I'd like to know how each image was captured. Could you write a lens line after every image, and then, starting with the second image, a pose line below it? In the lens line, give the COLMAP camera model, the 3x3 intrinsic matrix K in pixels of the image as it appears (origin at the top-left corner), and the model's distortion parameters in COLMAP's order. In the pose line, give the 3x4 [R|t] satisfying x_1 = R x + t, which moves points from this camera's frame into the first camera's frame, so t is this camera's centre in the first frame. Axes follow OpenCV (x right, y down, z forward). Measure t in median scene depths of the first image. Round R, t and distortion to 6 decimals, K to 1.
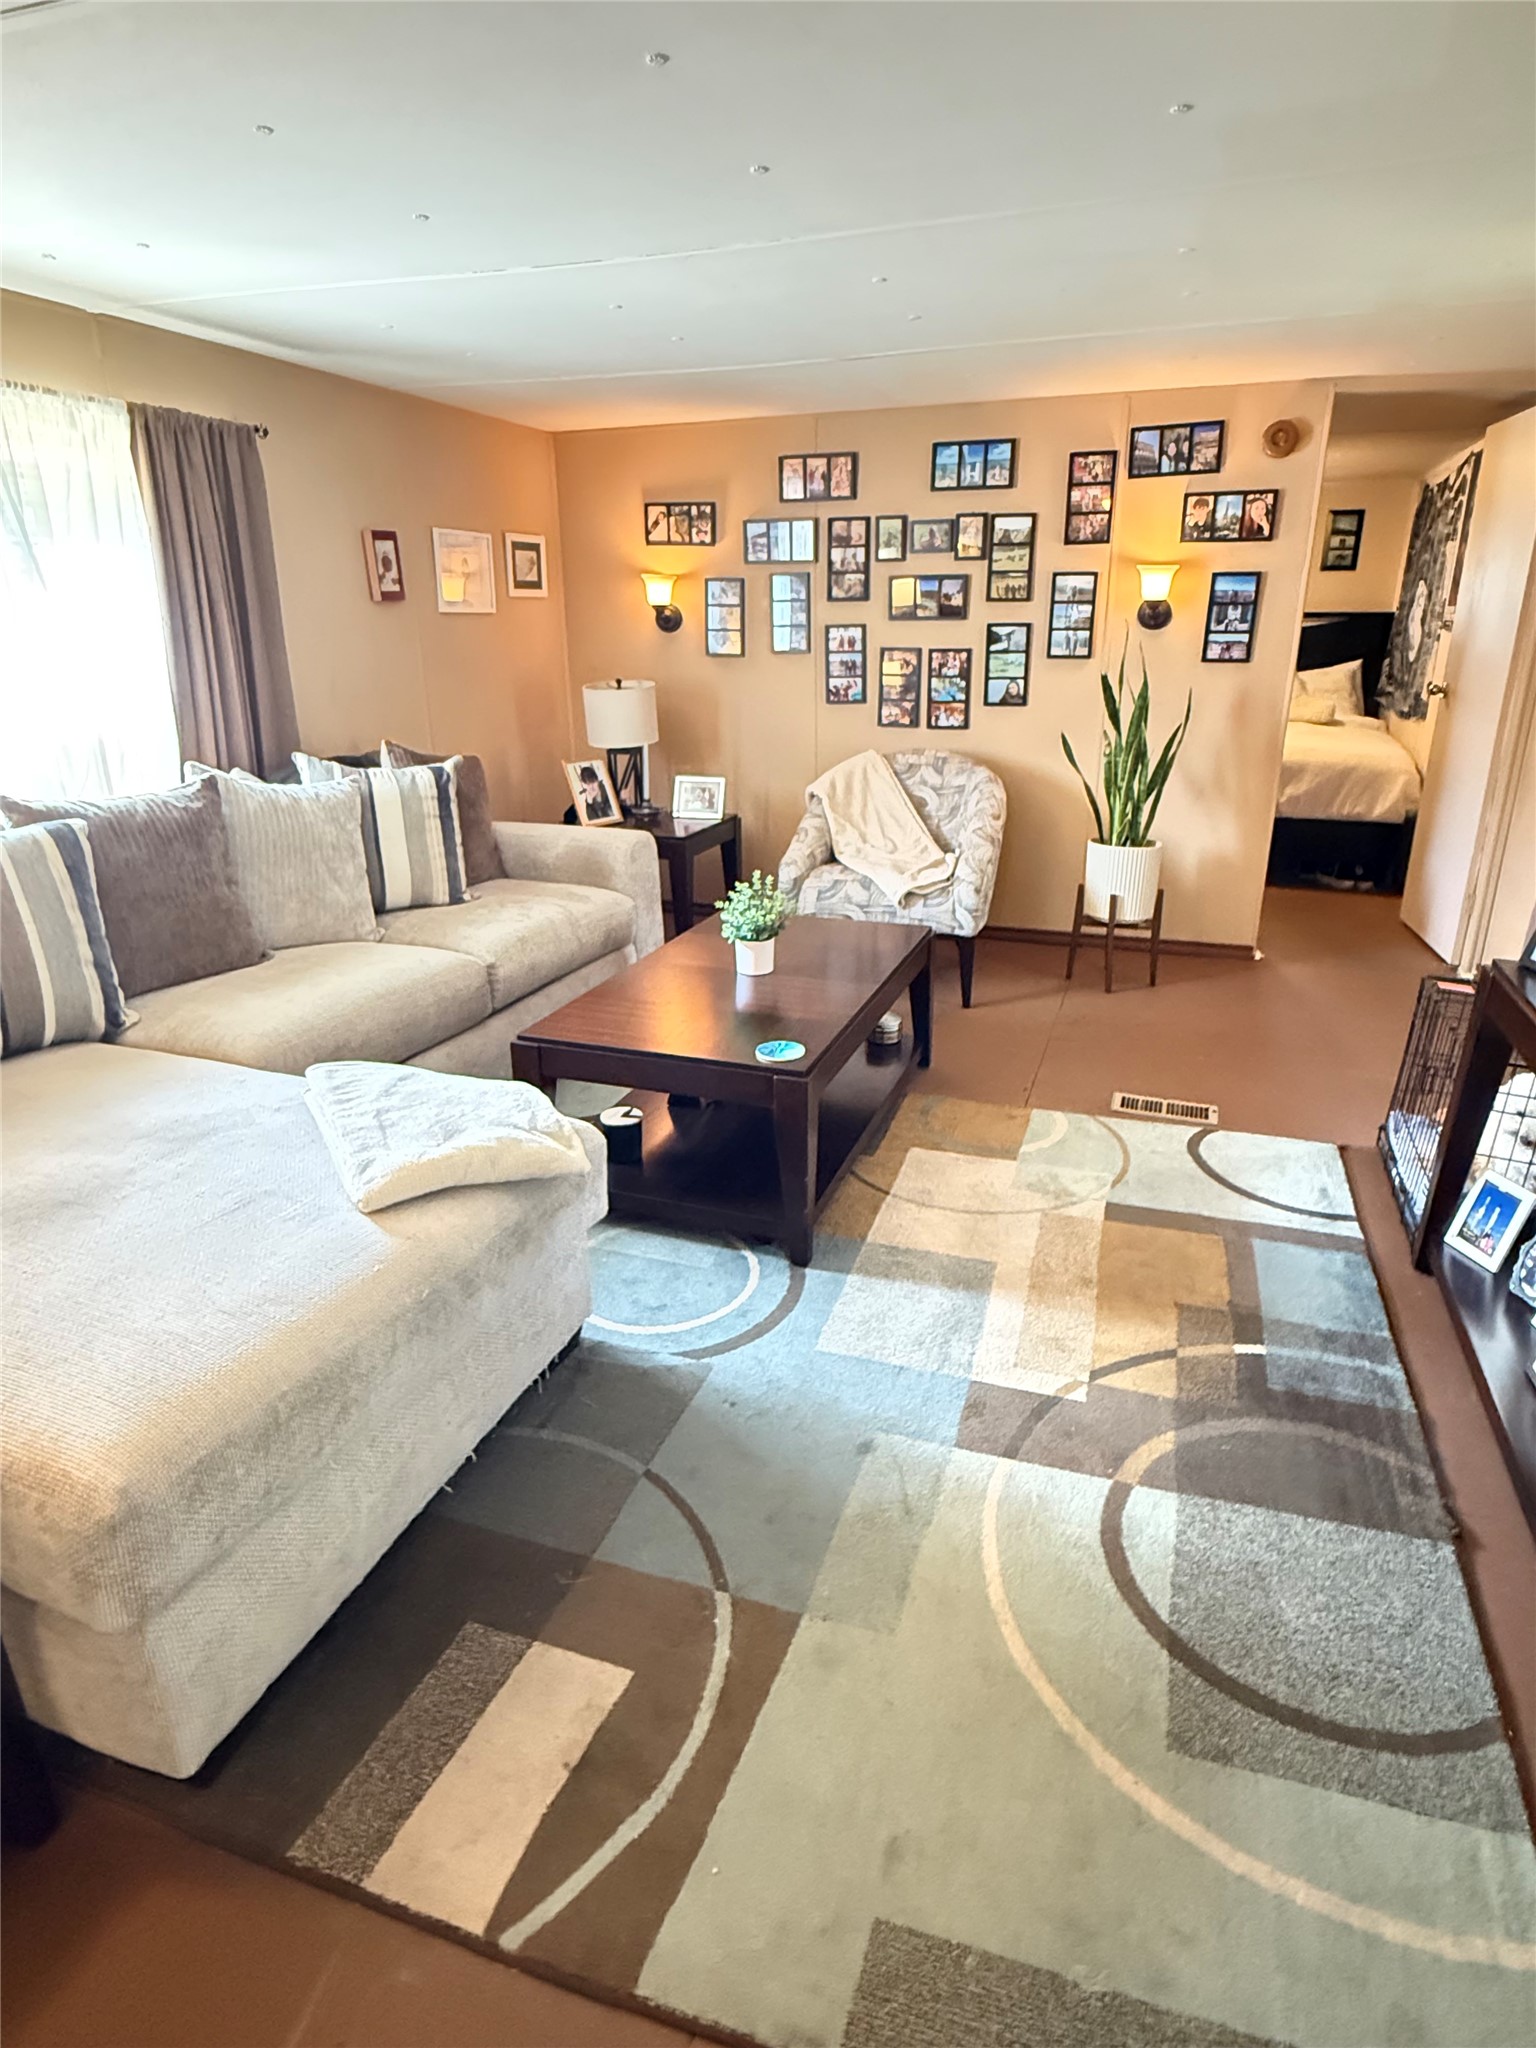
lens RADIAL K [[1169.3, 0, 771.1], [0, 1169.3, 1023.4], [0, 0, 1]] dist [-0.000246, 0.000049]
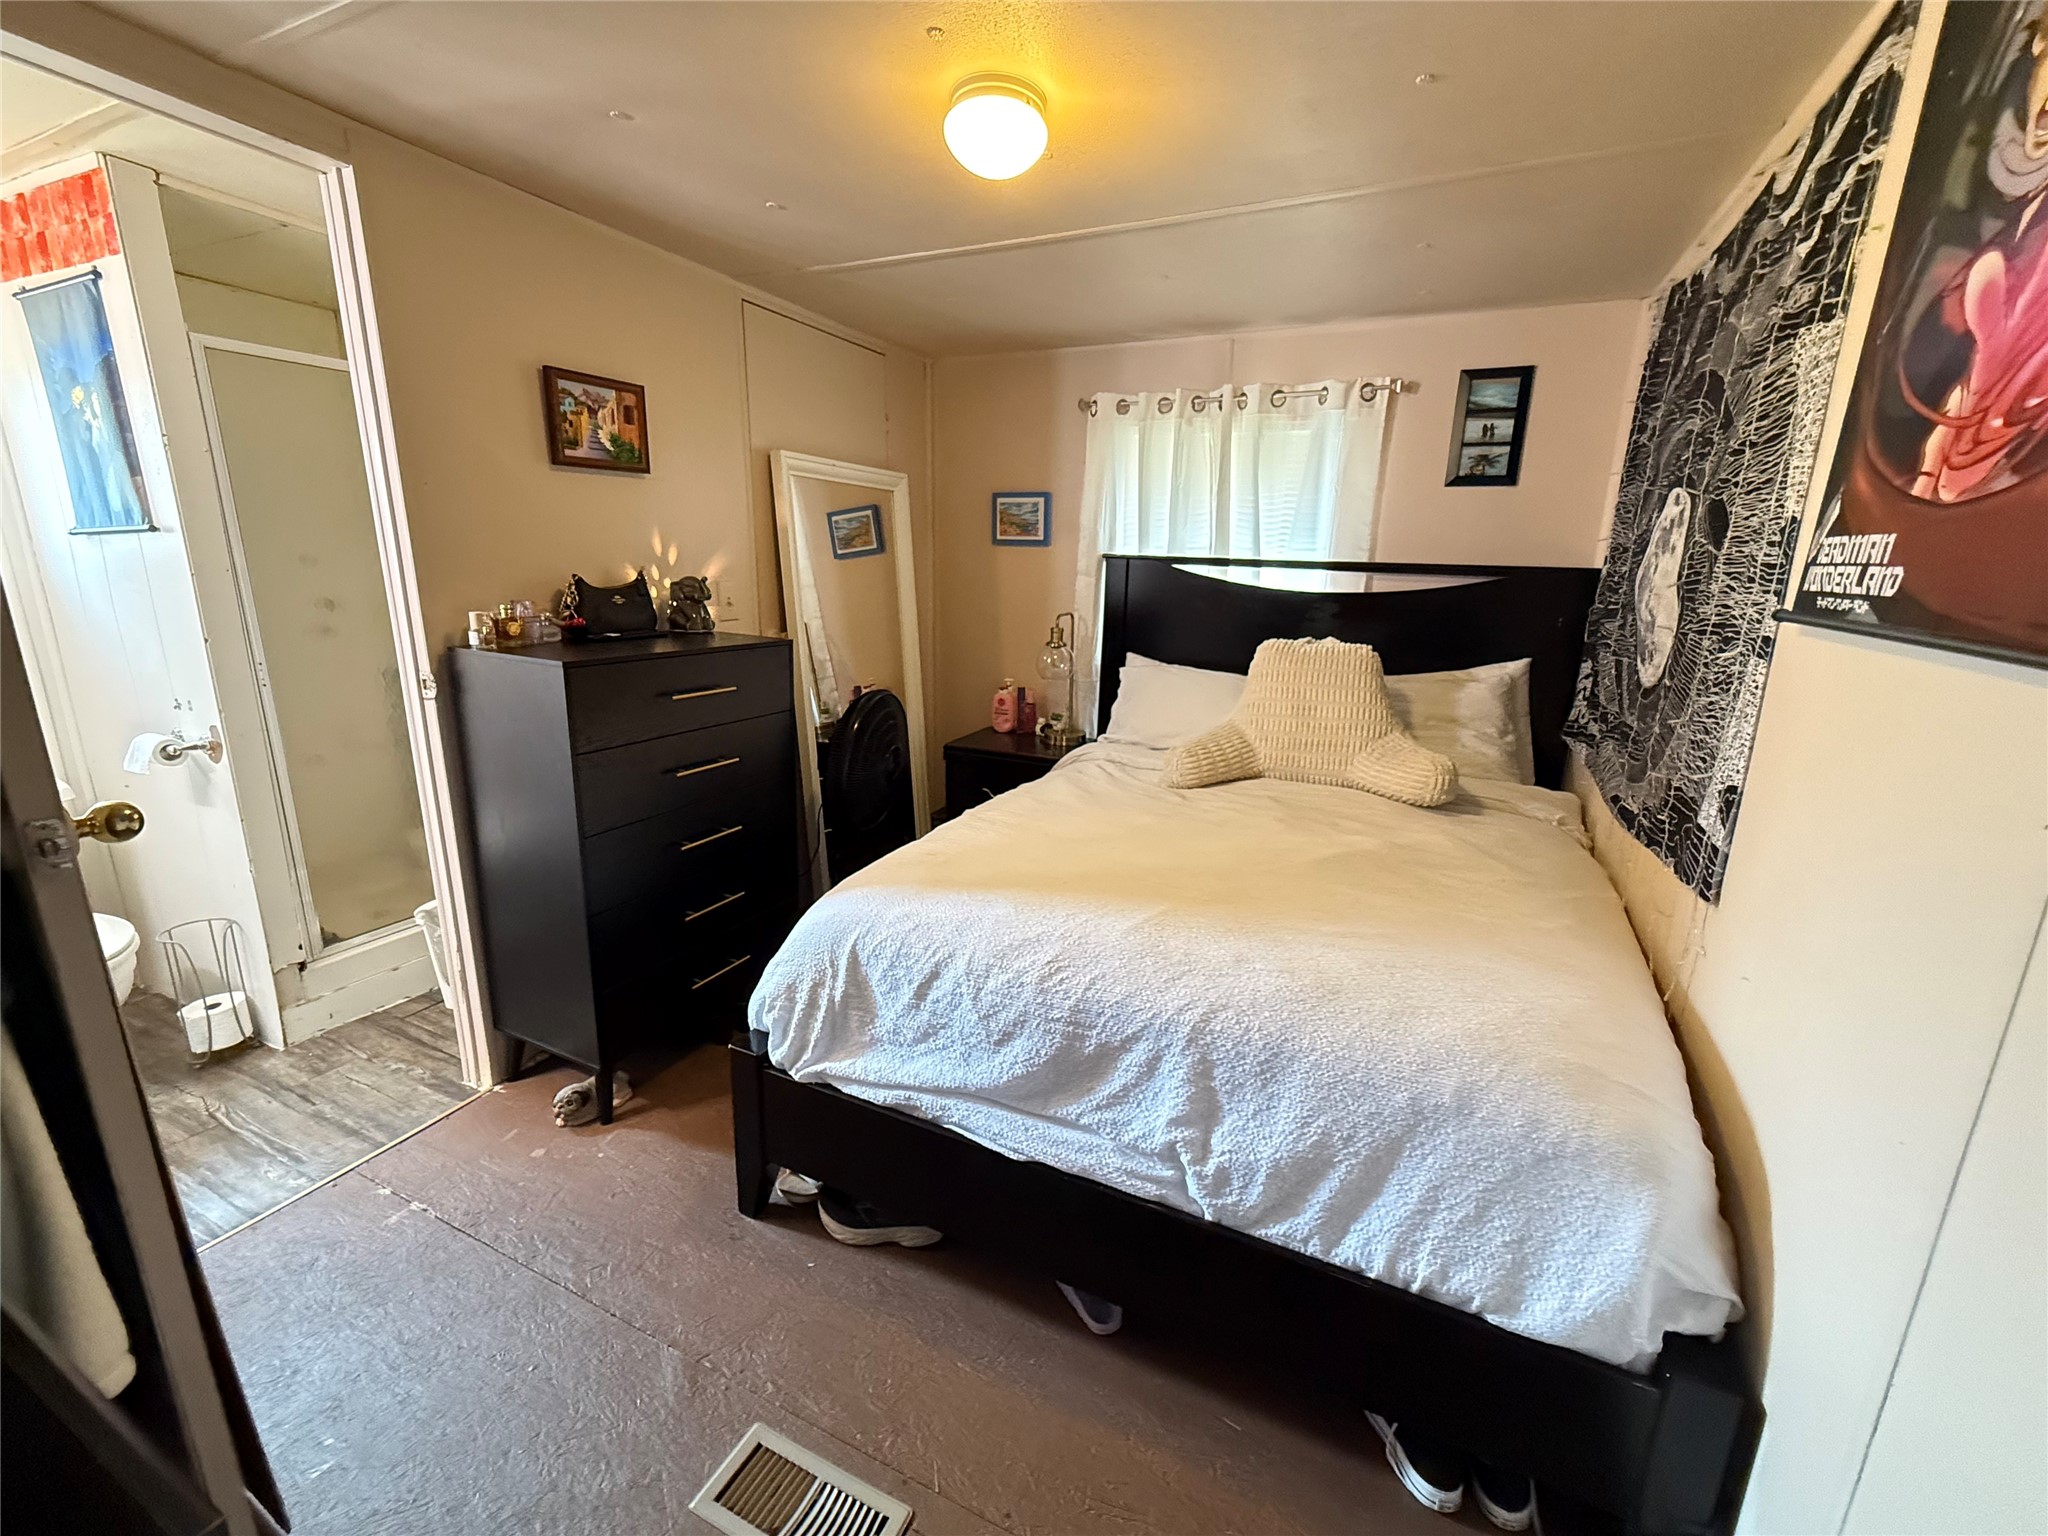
lens RADIAL K [[843.9, 0, 1026.0], [0, 843.9, 767.8], [0, 0, 1]] dist [-0.001448, 0.000641]
pose [[0.993382, 0.048510, -0.104109, 0.351040], [-0.058789, 0.993443, -0.098058, -0.230103], [0.098670, 0.103530, 0.989720, 0.664869]]
